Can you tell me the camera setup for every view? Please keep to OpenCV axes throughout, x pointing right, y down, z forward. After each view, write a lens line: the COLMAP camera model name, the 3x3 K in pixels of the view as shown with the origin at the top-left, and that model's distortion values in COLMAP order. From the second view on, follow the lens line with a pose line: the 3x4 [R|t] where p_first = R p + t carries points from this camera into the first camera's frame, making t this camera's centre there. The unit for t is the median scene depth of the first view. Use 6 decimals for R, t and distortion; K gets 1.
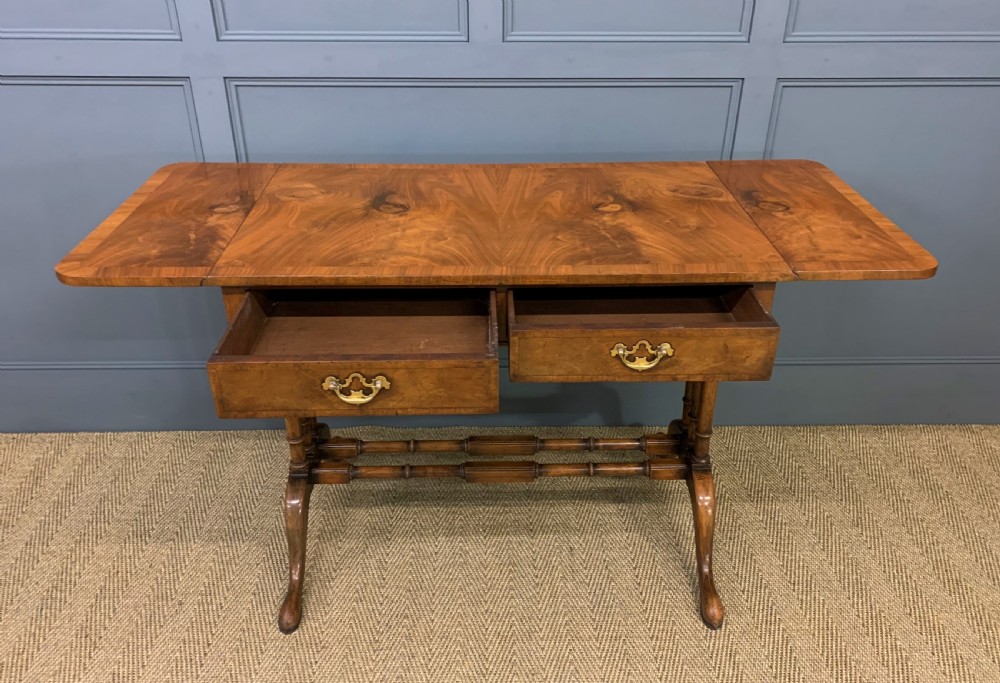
lens RADIAL K [[809.7, 0, 500.0], [0, 809.7, 341.5], [0, 0, 1]] dist [0.007420, 0.005822]
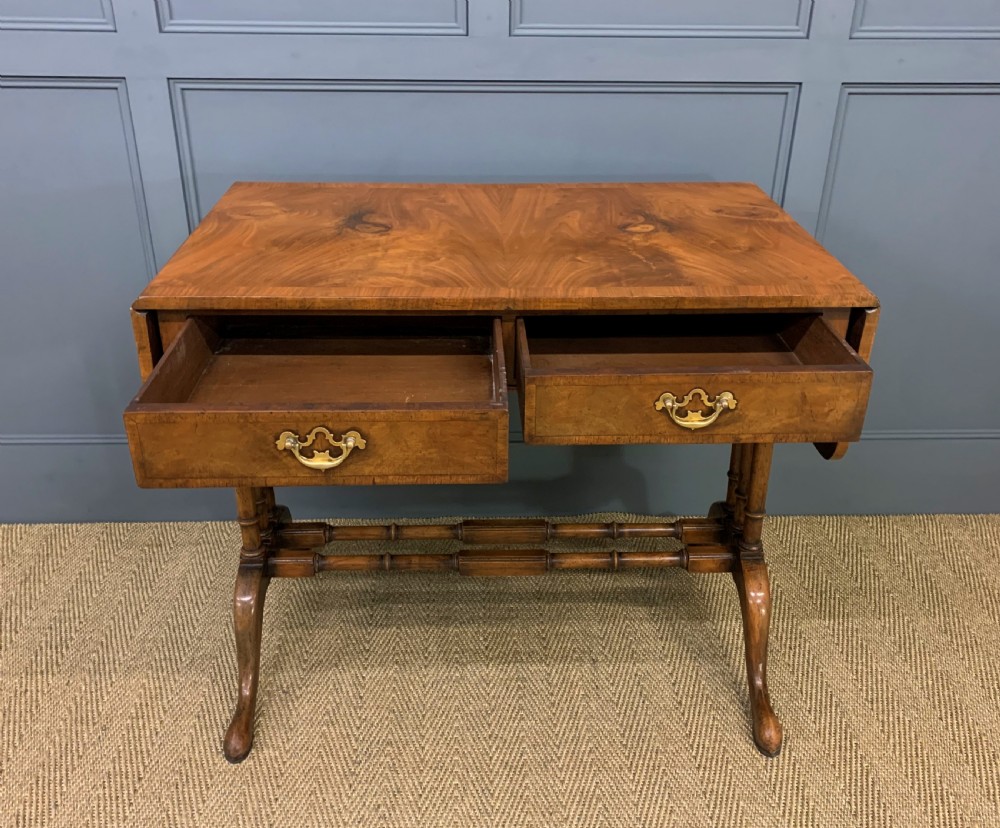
lens RADIAL K [[953.1, 0, 499.9], [0, 953.1, 416.8], [0, 0, 1]] dist [0.006242, 0.011952]
pose [[0.999916, -0.000084, 0.012952, -0.019054], [0.000564, 0.999312, -0.037086, 0.052371], [-0.012940, 0.037091, 0.999228, 0.048790]]
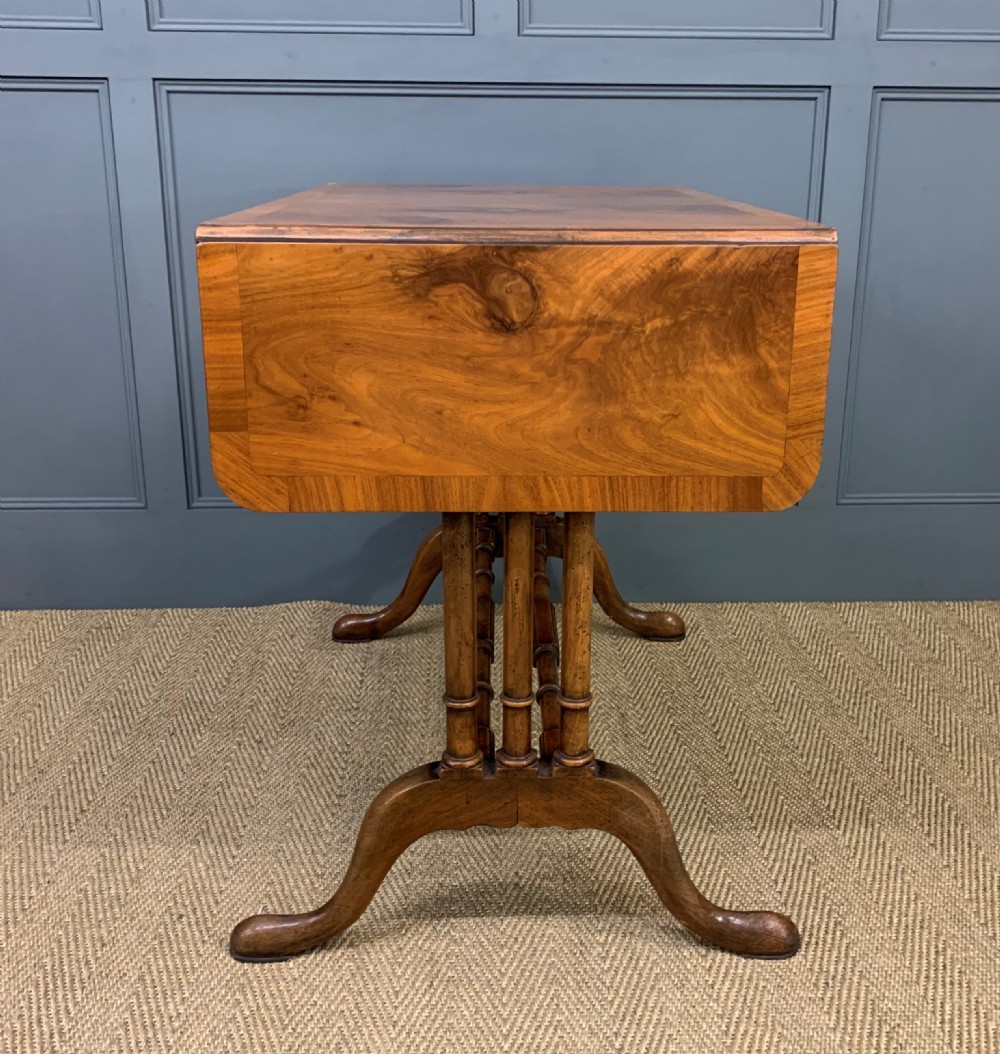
lens RADIAL K [[1214.6, 0, 540.8], [0, 1214.6, 499.6], [0, 0, 1]] dist [0.109723, -0.260869]
pose [[0.999710, -0.005090, 0.023535, -0.004975], [0.010333, 0.973522, -0.228359, 0.336433], [-0.021749, 0.228536, 0.973292, -0.045572]]
